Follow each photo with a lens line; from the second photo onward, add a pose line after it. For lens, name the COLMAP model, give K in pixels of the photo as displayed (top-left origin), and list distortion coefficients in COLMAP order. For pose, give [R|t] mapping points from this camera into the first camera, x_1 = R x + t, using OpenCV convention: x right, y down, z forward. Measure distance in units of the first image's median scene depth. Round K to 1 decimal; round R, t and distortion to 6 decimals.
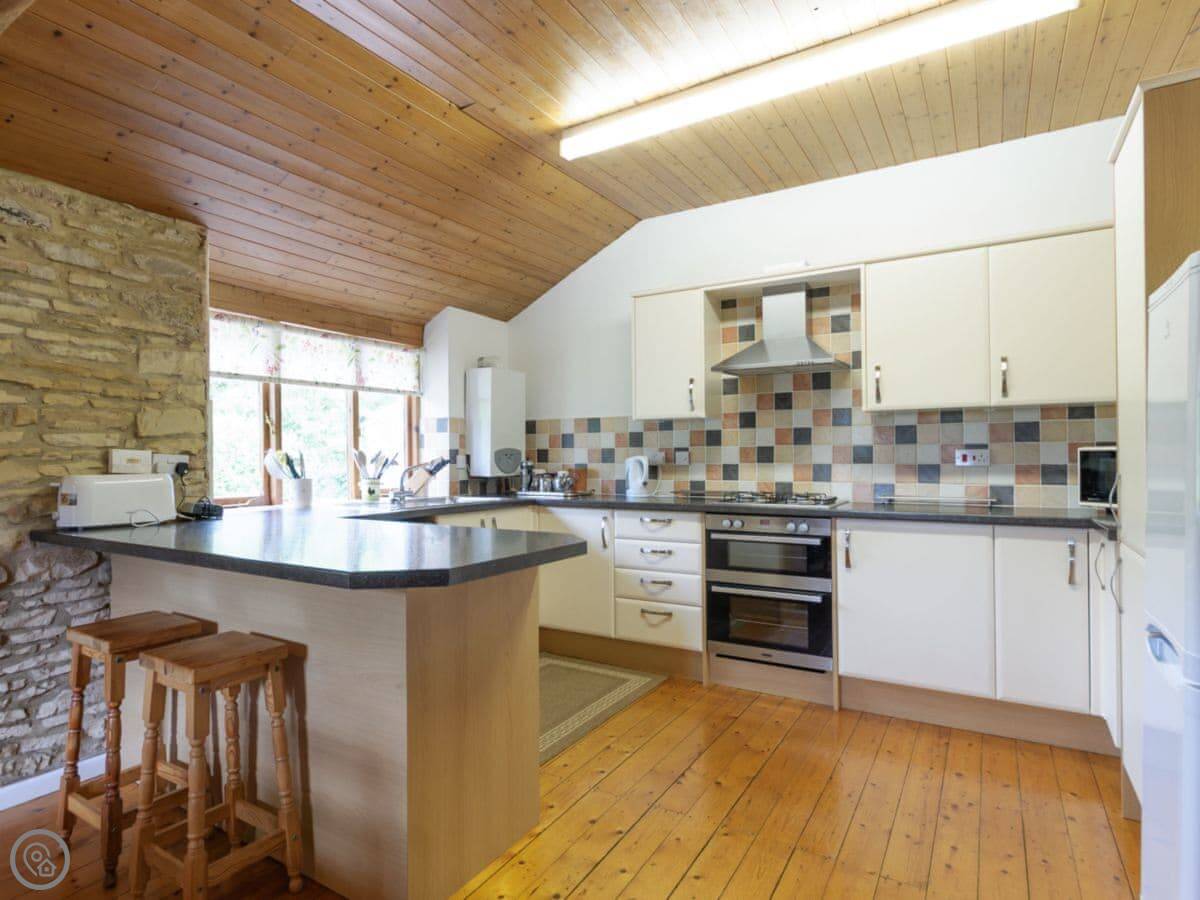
lens RADIAL K [[645.7, 0, 599.3], [0, 645.7, 454.5], [0, 0, 1]] dist [0.004628, 0.000390]
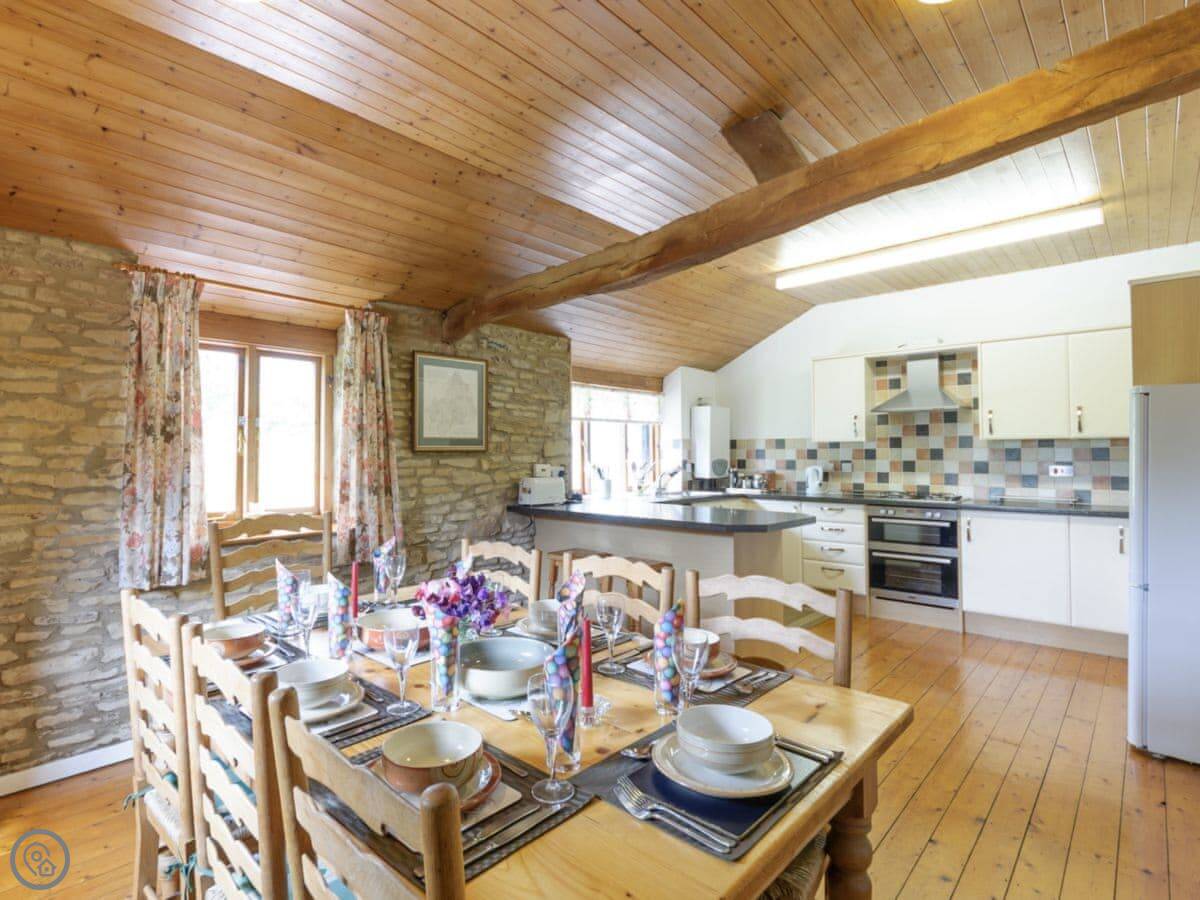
lens RADIAL K [[584.7, 0, 600.5], [0, 584.7, 444.9], [0, 0, 1]] dist [-0.005937, -0.001627]
pose [[0.976906, -0.000908, -0.213666, -0.162363], [-0.001637, 0.999930, -0.011735, -0.035365], [0.213662, 0.011814, 0.976836, -0.503094]]
